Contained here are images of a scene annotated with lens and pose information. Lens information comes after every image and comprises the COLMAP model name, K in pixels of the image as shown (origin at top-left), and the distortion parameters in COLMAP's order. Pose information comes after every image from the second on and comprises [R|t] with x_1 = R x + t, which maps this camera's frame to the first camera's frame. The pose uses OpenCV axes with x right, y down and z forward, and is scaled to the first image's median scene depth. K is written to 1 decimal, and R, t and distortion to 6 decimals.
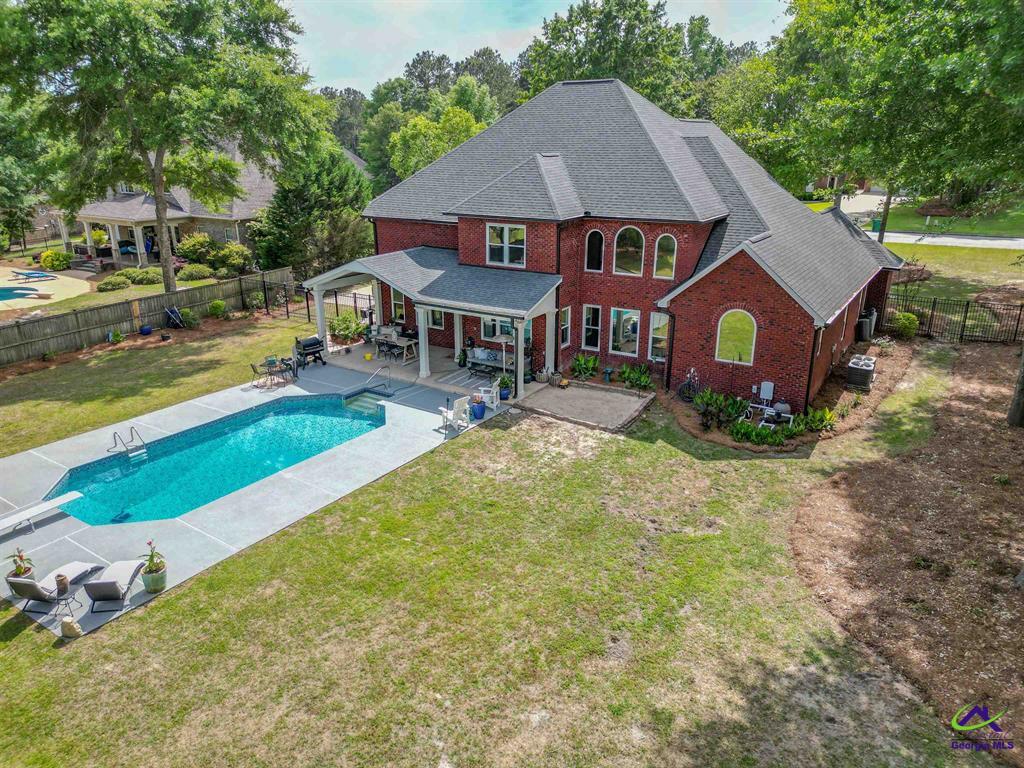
lens RADIAL K [[731.7, 0, 512.6], [0, 731.7, 374.1], [0, 0, 1]] dist [0.063944, -0.054268]
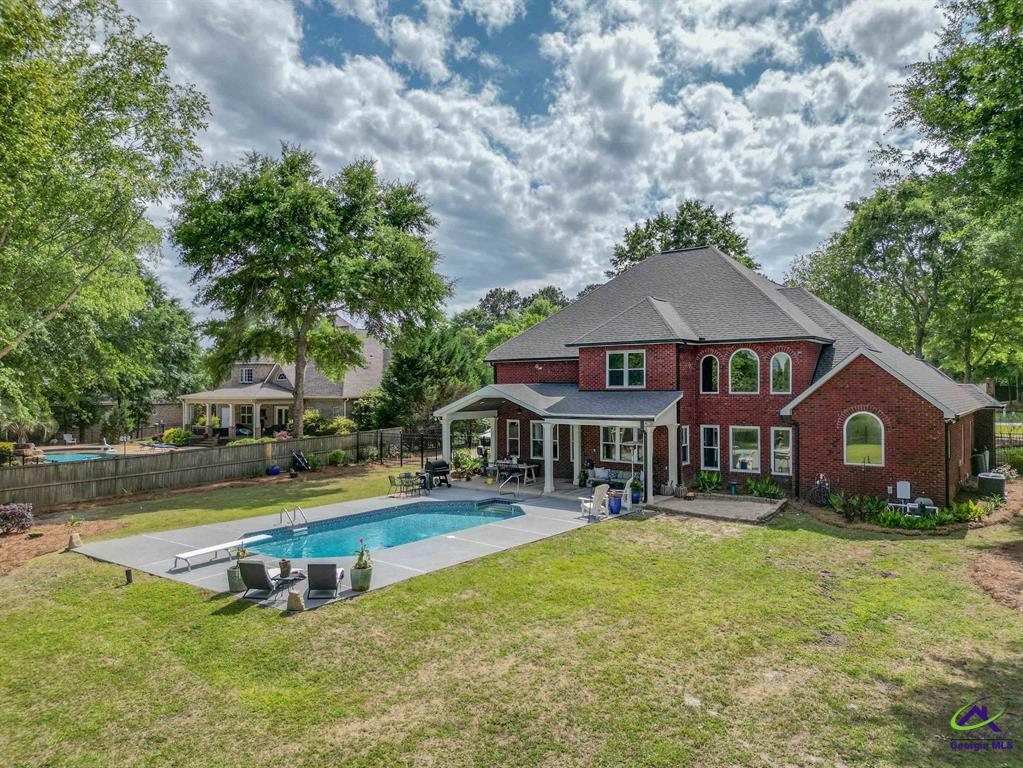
lens RADIAL K [[731.0, 0, 510.4], [0, 731.0, 365.0], [0, 0, 1]] dist [0.063944, -0.054268]
pose [[0.997977, -0.003577, -0.063467, -0.111181], [-0.017814, 0.942671, -0.333248, 0.183562], [0.061021, 0.333705, 0.940701, -0.038228]]
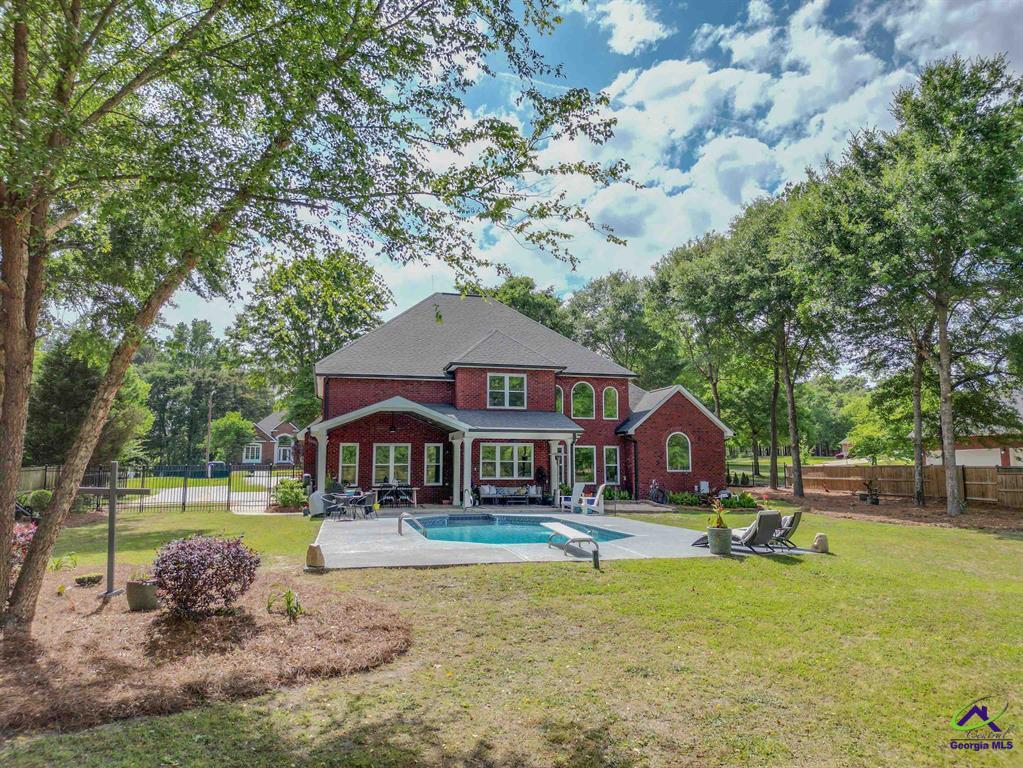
lens RADIAL K [[731.0, 0, 508.8], [0, 731.0, 381.0], [0, 0, 1]] dist [0.063944, -0.054268]
pose [[0.680787, 0.093346, 0.726509, -0.846628], [0.221436, 0.919210, -0.325605, 0.186711], [-0.698208, 0.382543, 0.605116, 0.288328]]
